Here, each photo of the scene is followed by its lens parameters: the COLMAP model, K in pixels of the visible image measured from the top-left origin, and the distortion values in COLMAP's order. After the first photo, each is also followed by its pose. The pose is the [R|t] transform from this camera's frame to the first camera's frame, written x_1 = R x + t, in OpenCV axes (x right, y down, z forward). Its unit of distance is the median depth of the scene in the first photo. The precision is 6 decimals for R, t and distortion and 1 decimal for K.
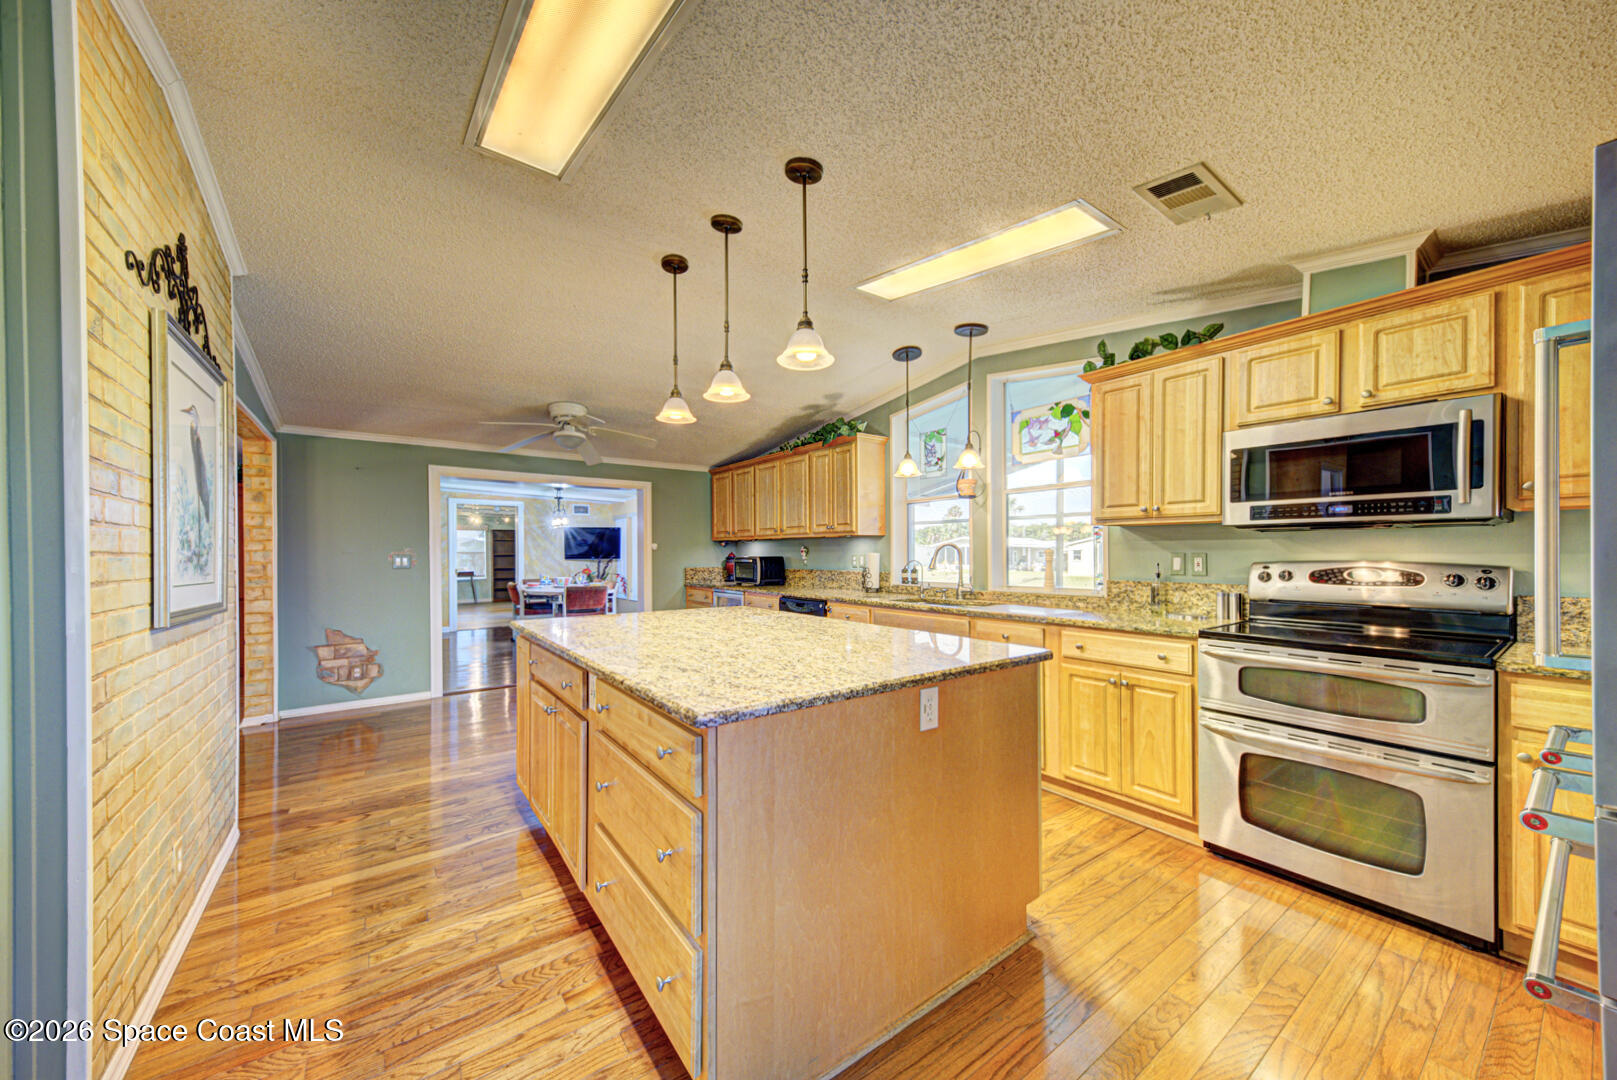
lens RADIAL K [[574.1, 0, 807.1], [0, 574.1, 554.3], [0, 0, 1]] dist [0.023602, -0.003125]
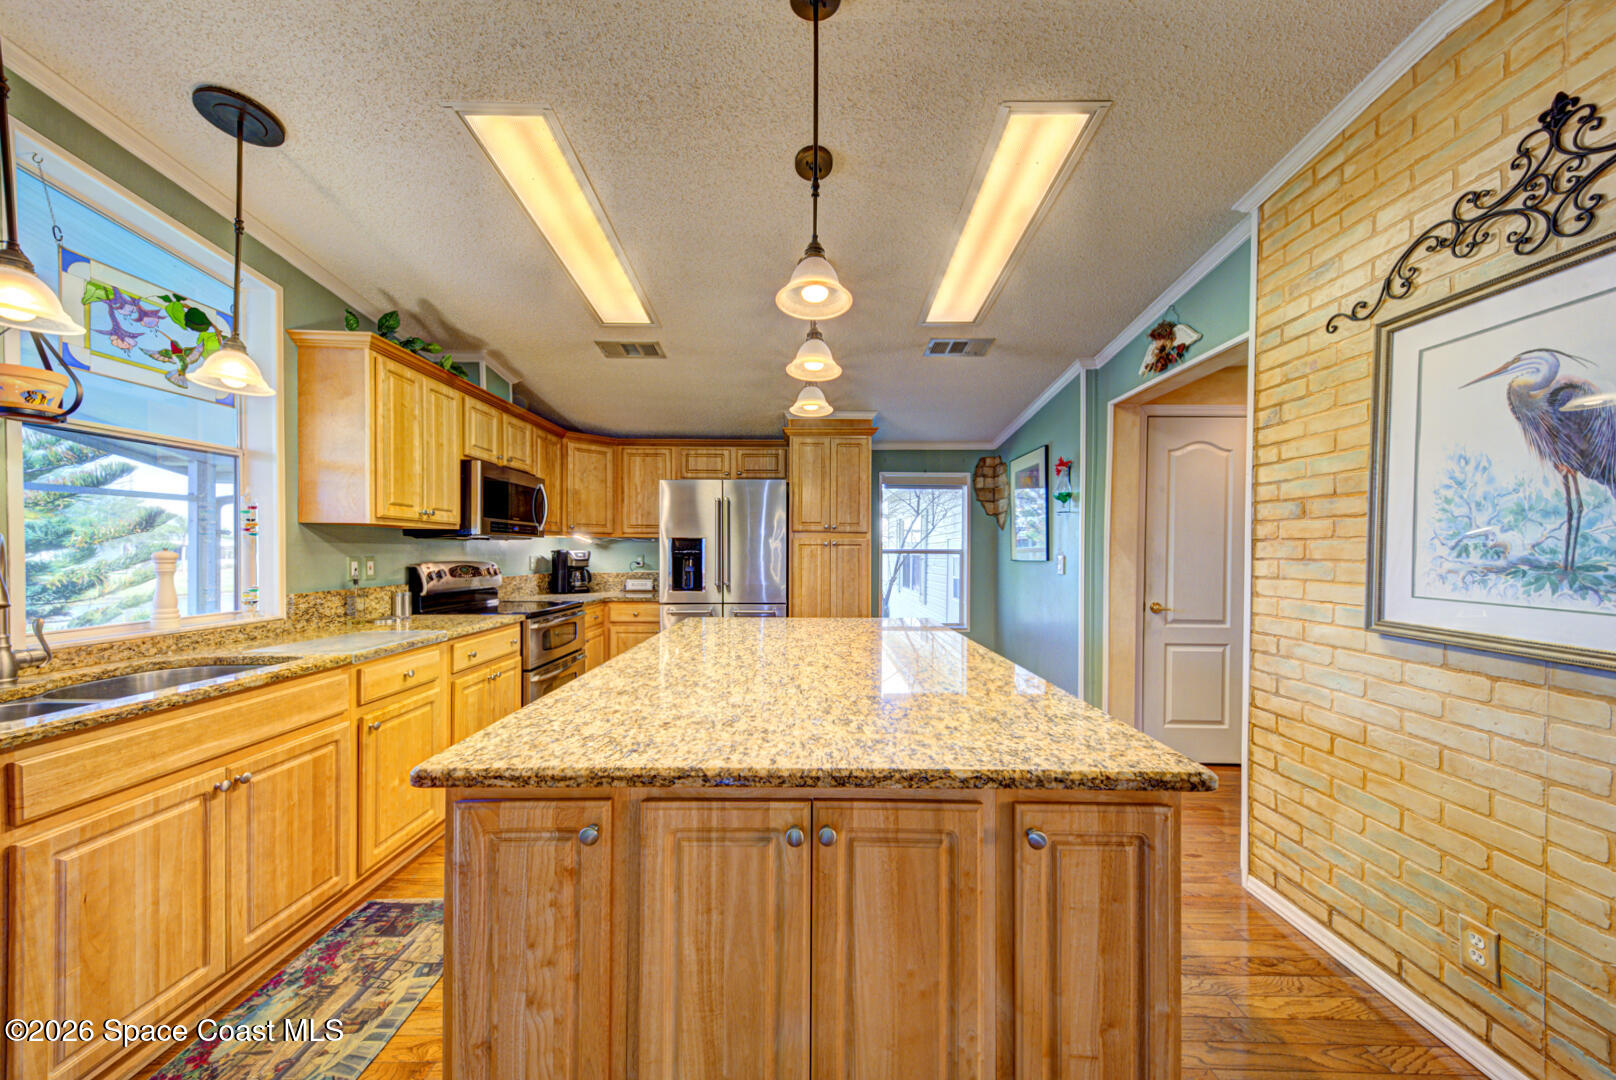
lens RADIAL K [[555.0, 0, 802.5], [0, 555.0, 555.2], [0, 0, 1]] dist [0.023602, -0.005250]
pose [[-0.796361, -0.003235, 0.604814, -0.513878], [0.000954, 0.999978, 0.006604, -0.010651], [-0.604821, 0.005836, -0.796340, 1.379032]]
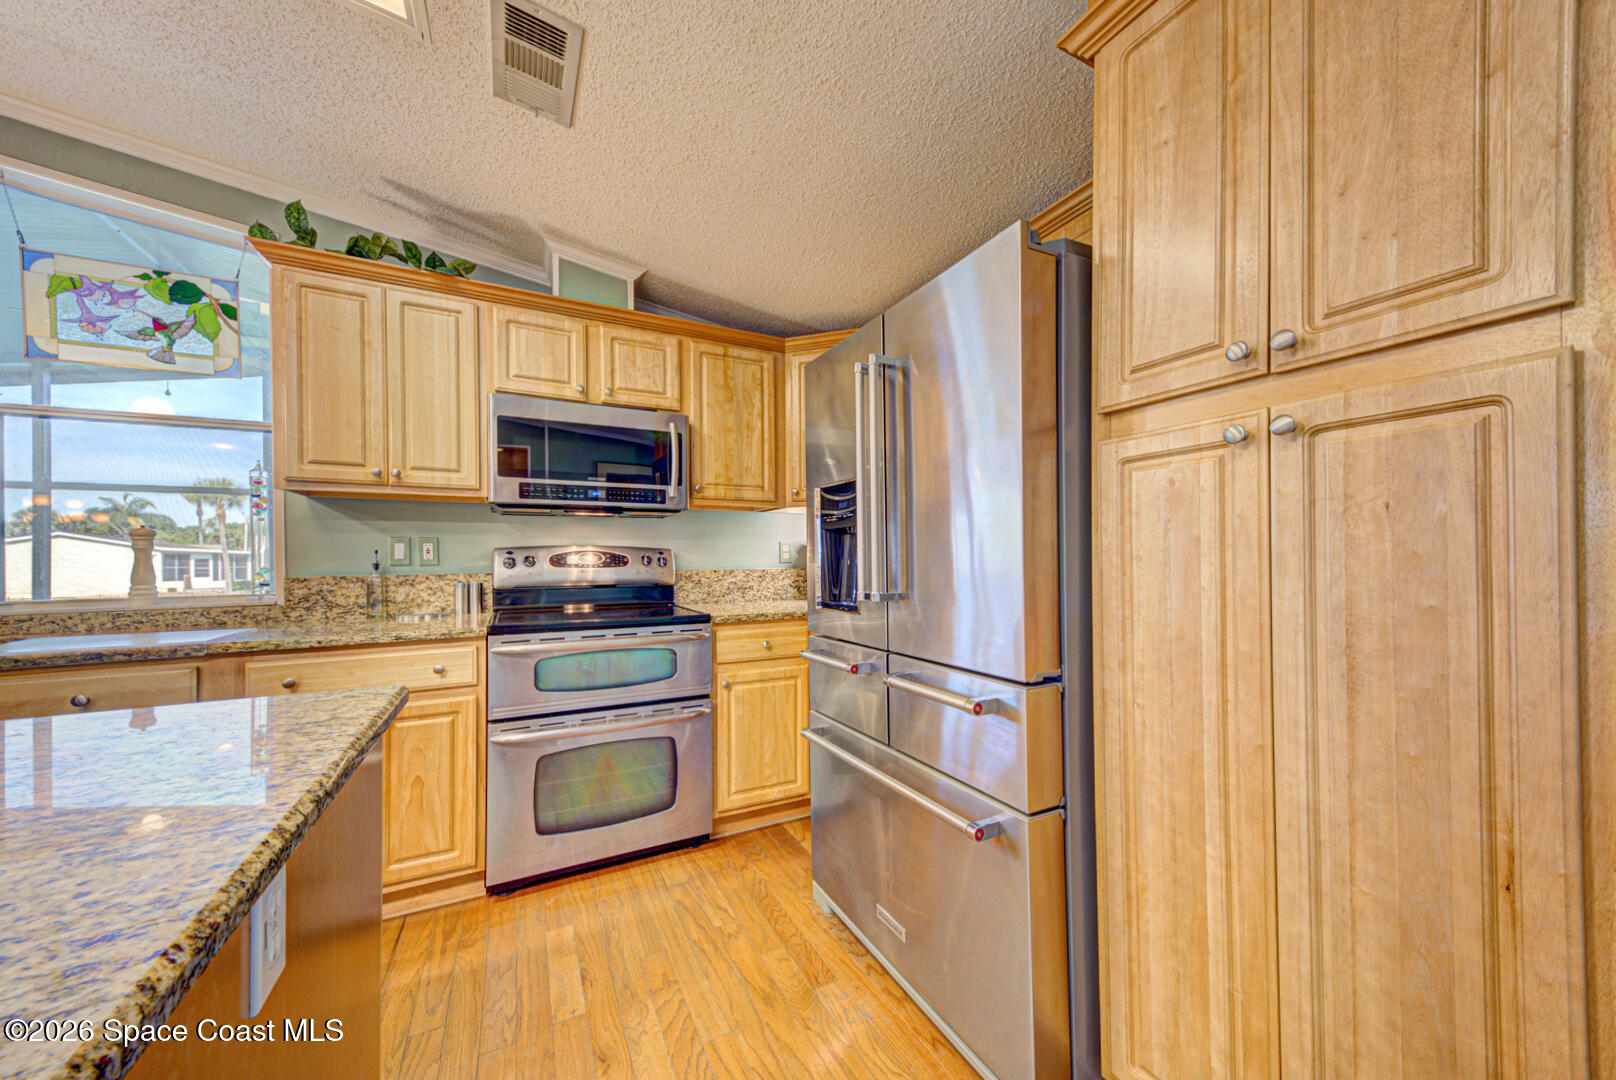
lens RADIAL K [[573.7, 0, 806.1], [0, 573.7, 555.0], [0, 0, 1]] dist [0.023602, -0.003125]
pose [[0.173160, 0.004197, 0.984885, -0.034624], [0.010030, 0.999932, -0.006024, 0.034297], [-0.984843, 0.010922, 0.173107, 0.353929]]
